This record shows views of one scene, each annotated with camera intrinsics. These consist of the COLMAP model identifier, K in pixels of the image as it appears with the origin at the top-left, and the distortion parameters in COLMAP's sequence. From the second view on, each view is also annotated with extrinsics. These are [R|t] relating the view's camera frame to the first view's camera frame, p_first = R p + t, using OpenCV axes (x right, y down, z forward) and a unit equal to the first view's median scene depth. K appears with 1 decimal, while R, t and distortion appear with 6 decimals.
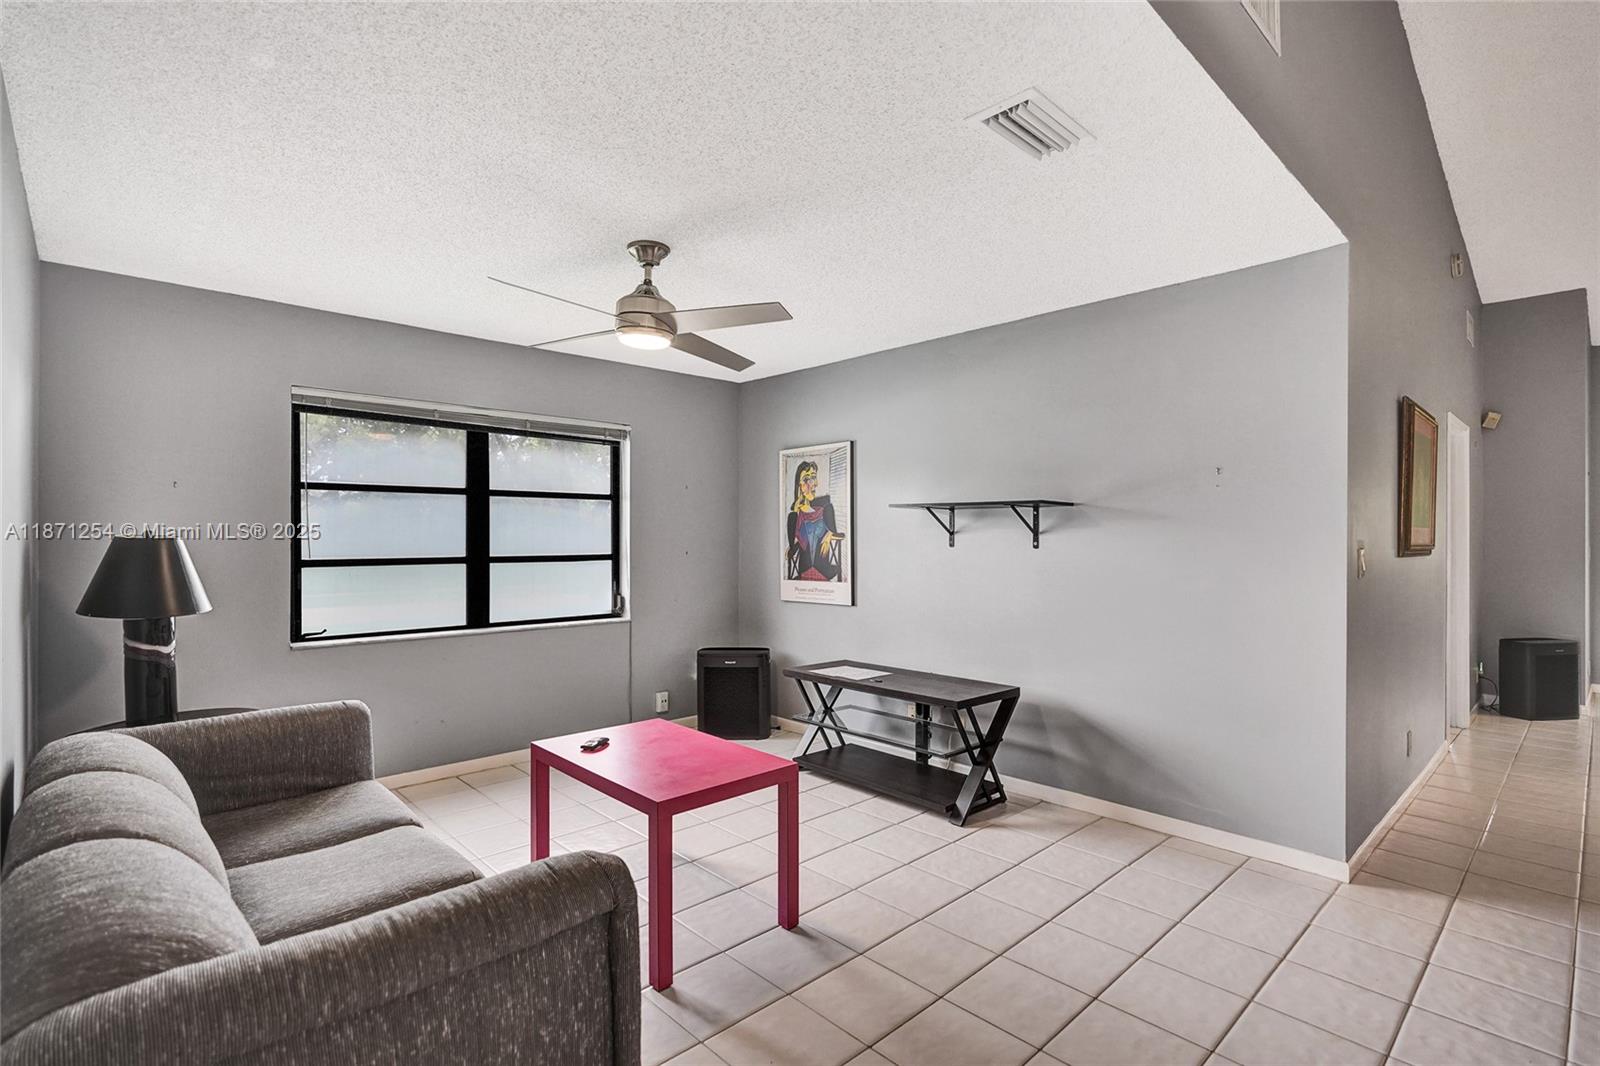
lens RADIAL K [[753.8, 0, 800.8], [0, 753.8, 534.0], [0, 0, 1]] dist [-0.003495, 0.000077]
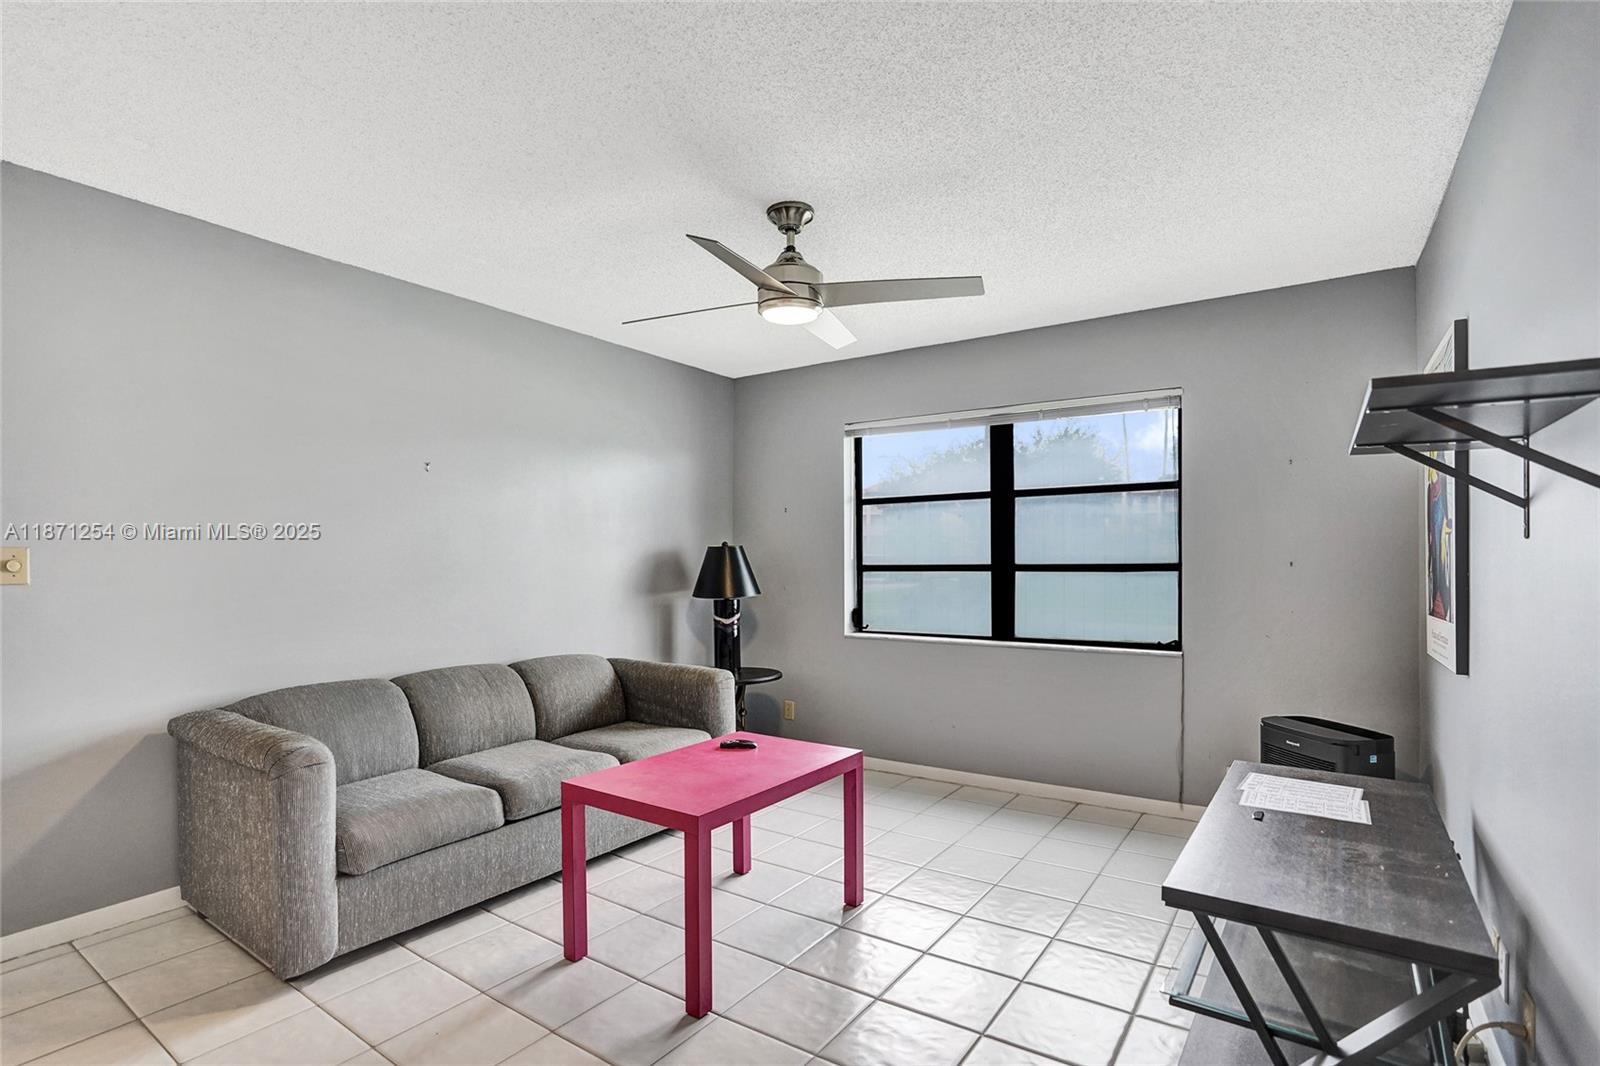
lens RADIAL K [[782.3, 0, 795.4], [0, 782.3, 566.5], [0, 0, 1]] dist [-0.001030, -0.000074]
pose [[0.201156, 0.001173, -0.979559, 0.490710], [0.010046, 0.999944, 0.003261, 0.027857], [0.979508, -0.010496, 0.201133, 0.563893]]
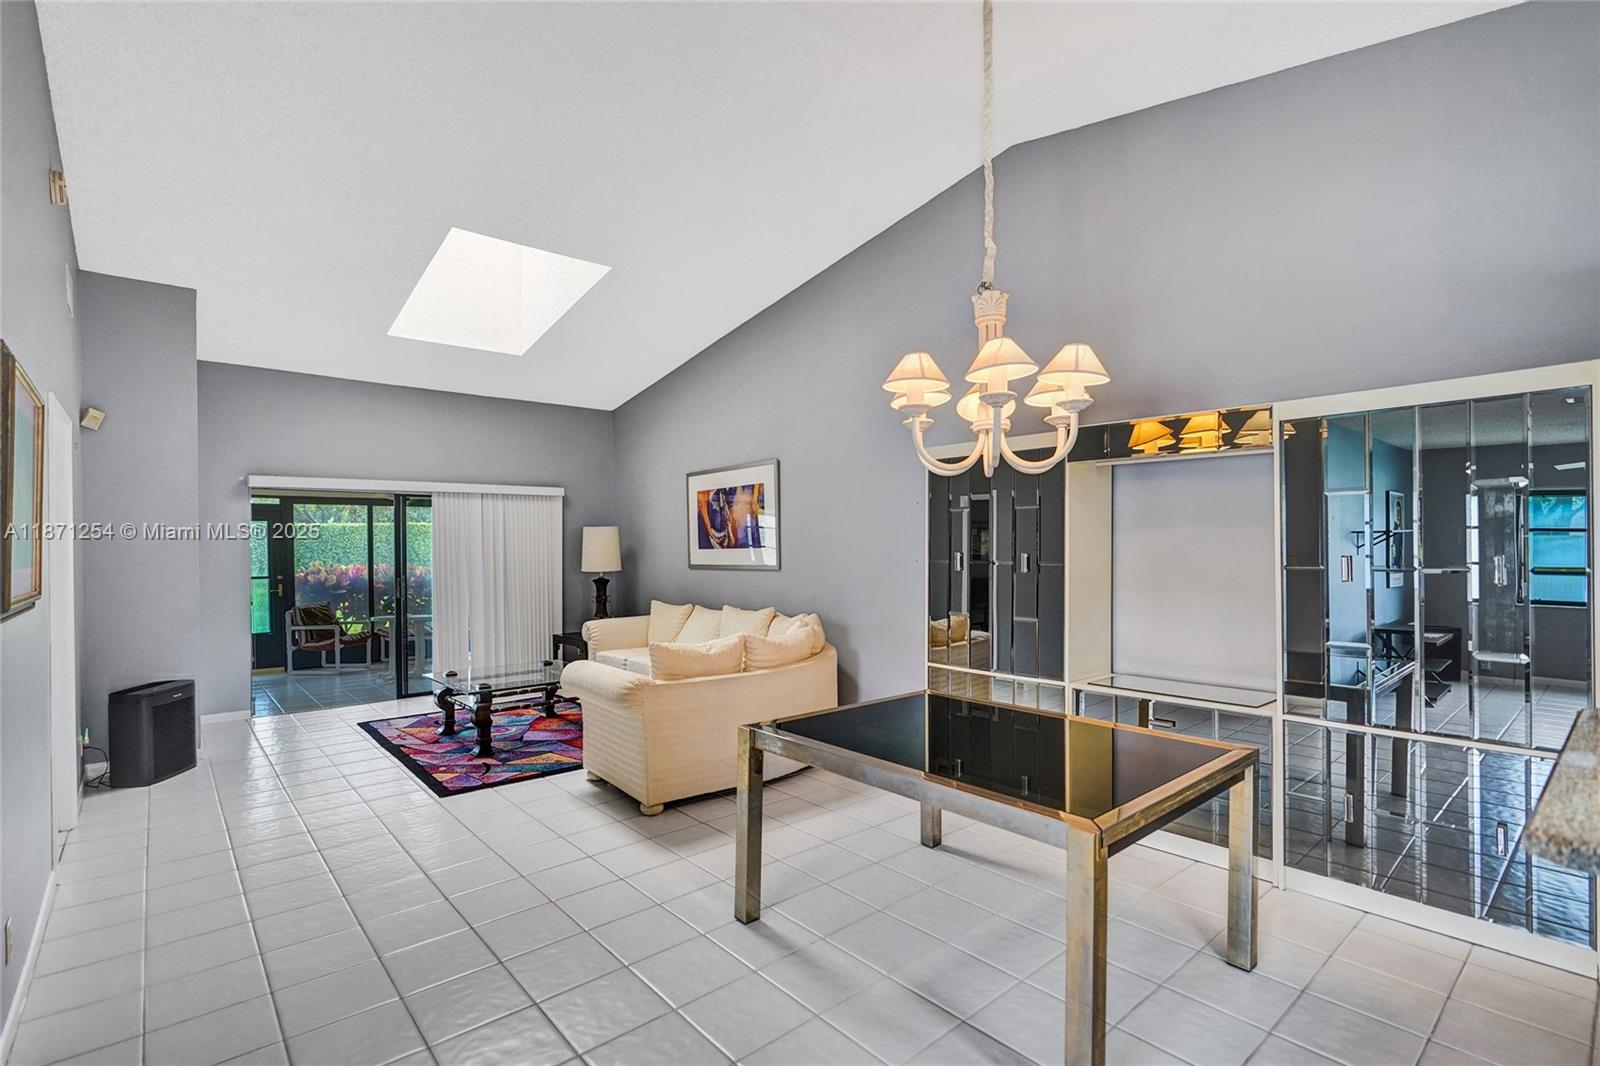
lens RADIAL K [[753.0, 0, 792.4], [0, 753.0, 549.6], [0, 0, 1]] dist [-0.000188, 0.000319]
pose [[0.049259, -0.006644, 0.998764, 0.209405], [0.006391, 0.999960, 0.006337, -0.017014], [-0.998766, 0.006071, 0.049300, 0.293510]]
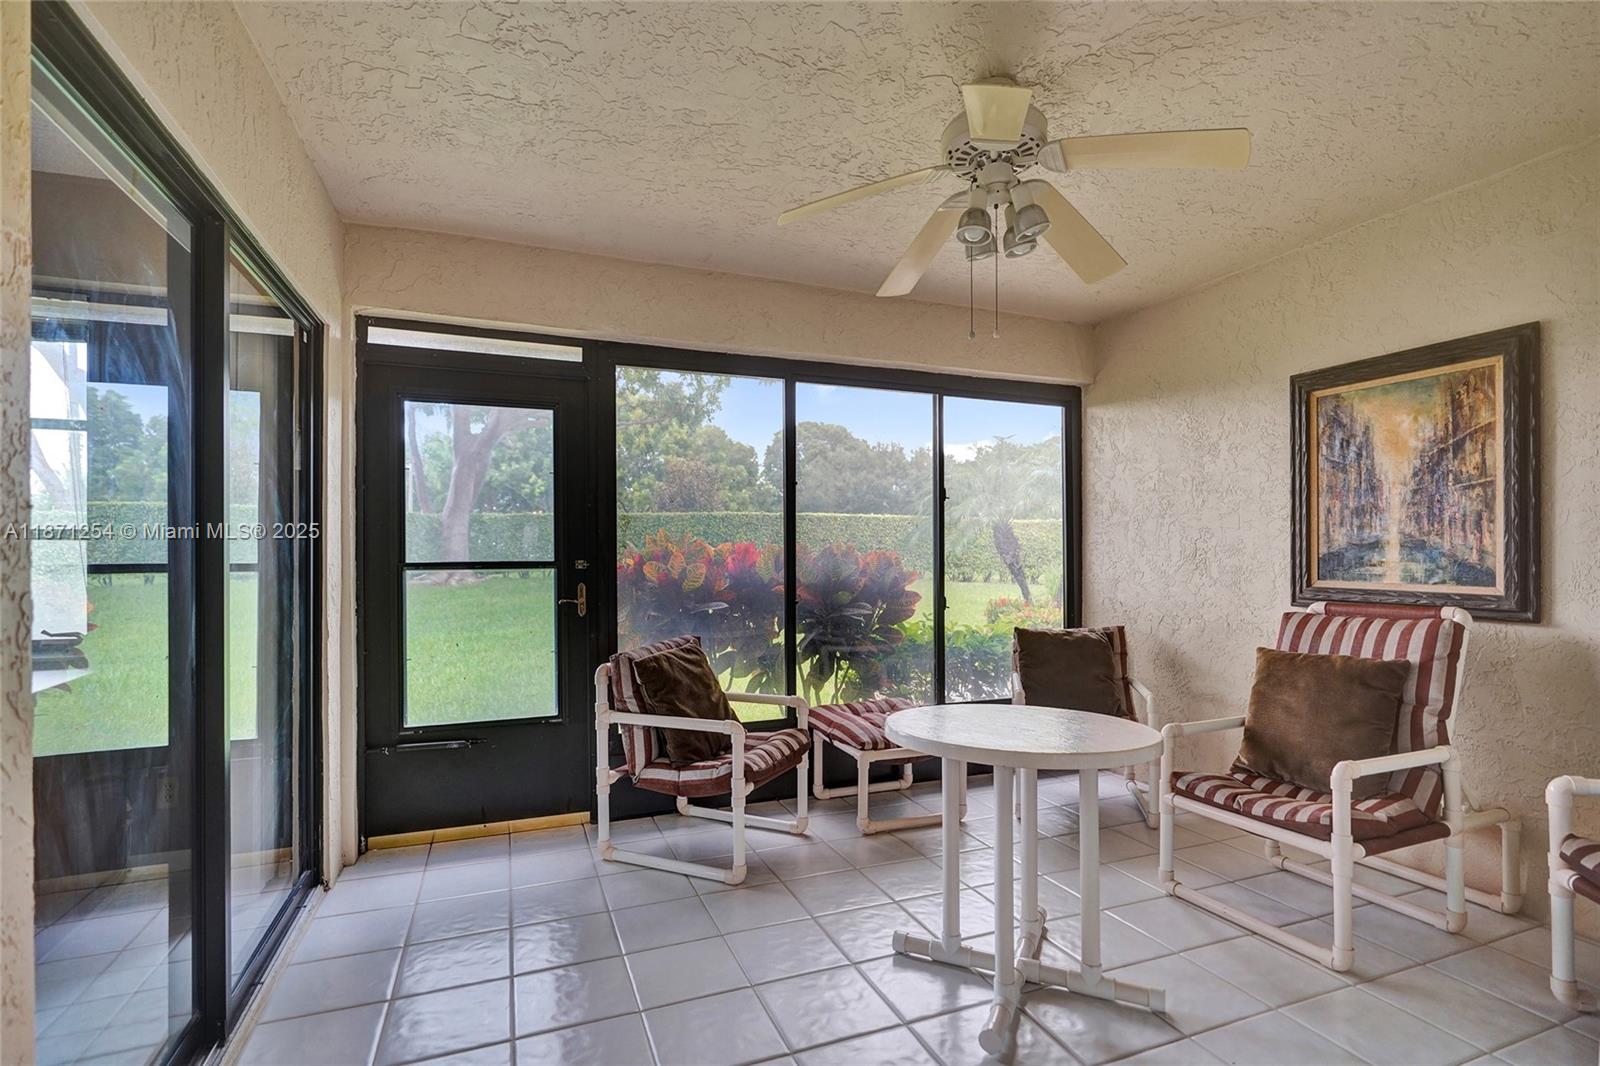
lens RADIAL K [[753.0, 0, 792.4], [0, 753.0, 549.6], [0, 0, 1]] dist [-0.000188, 0.000319]
pose [[0.379297, 0.004324, 0.925265, 1.685718], [0.000923, 0.999987, -0.005051, 0.056634], [-0.925275, 0.002770, 0.379288, 1.394039]]
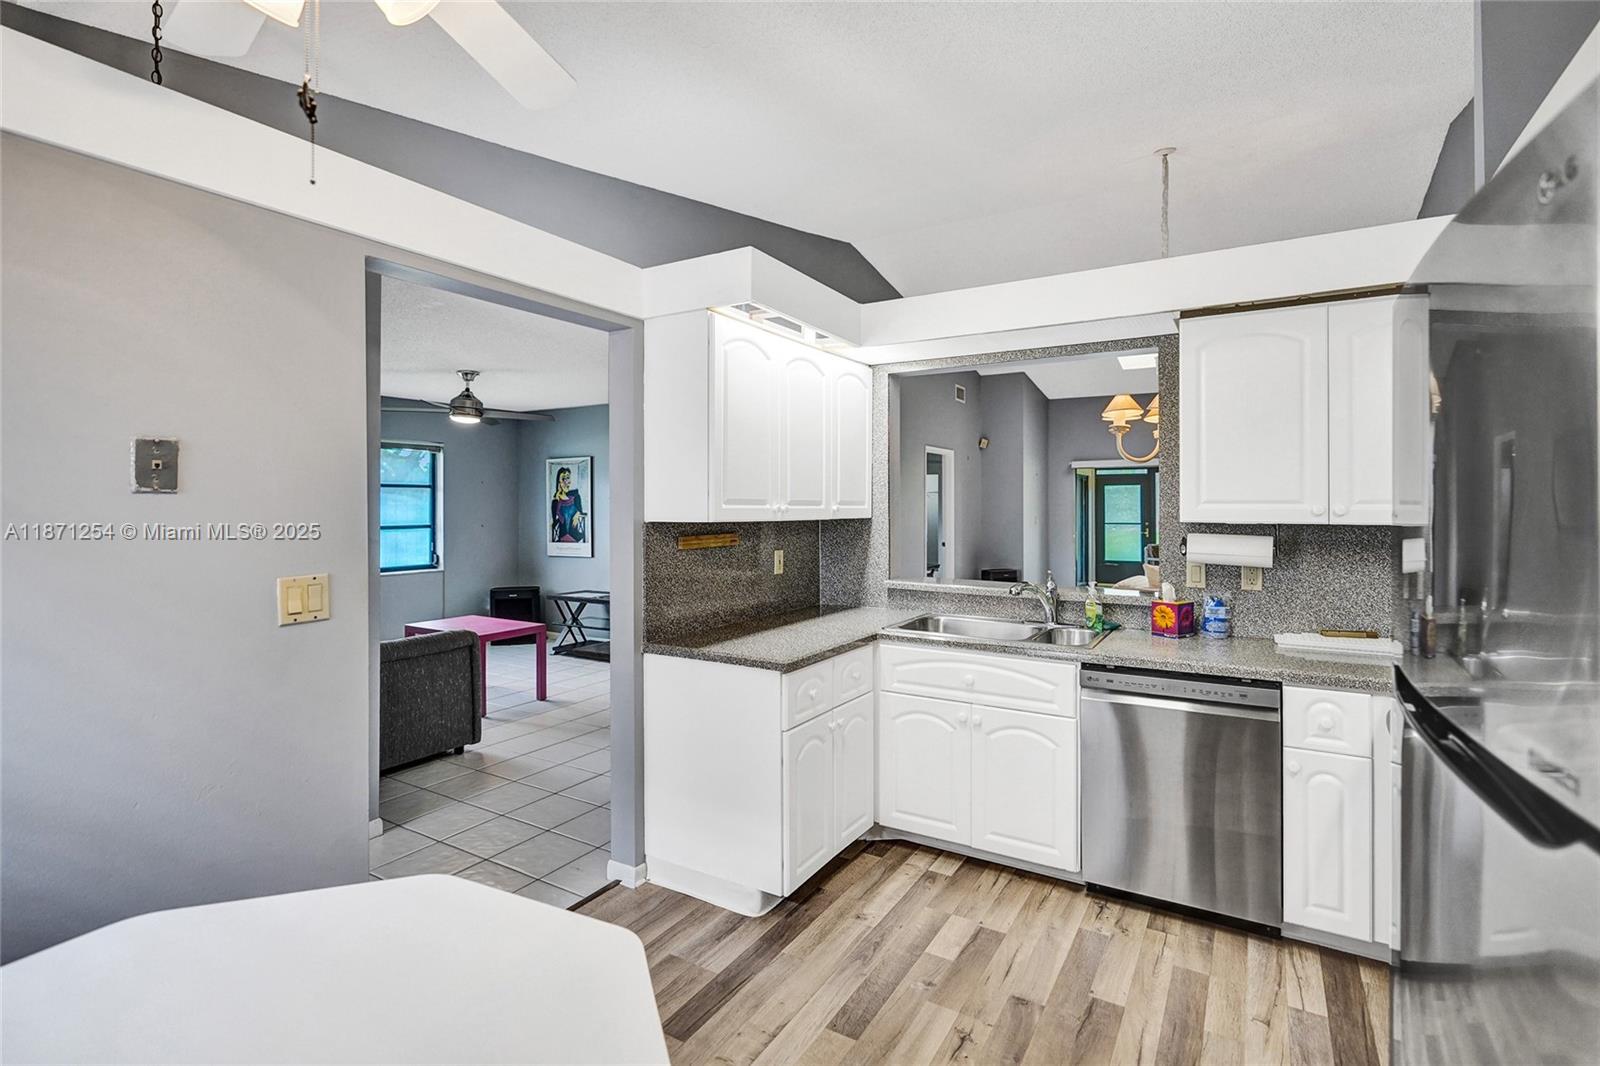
lens RADIAL K [[756.8, 0, 795.8], [0, 756.8, 502.6], [0, 0, 1]] dist [0.000867, 0.000201]
pose [[0.965327, -0.002247, 0.261035, 0.075136], [0.001983, 0.999997, 0.001274, -0.027976], [-0.261037, -0.000712, 0.965329, -0.792372]]
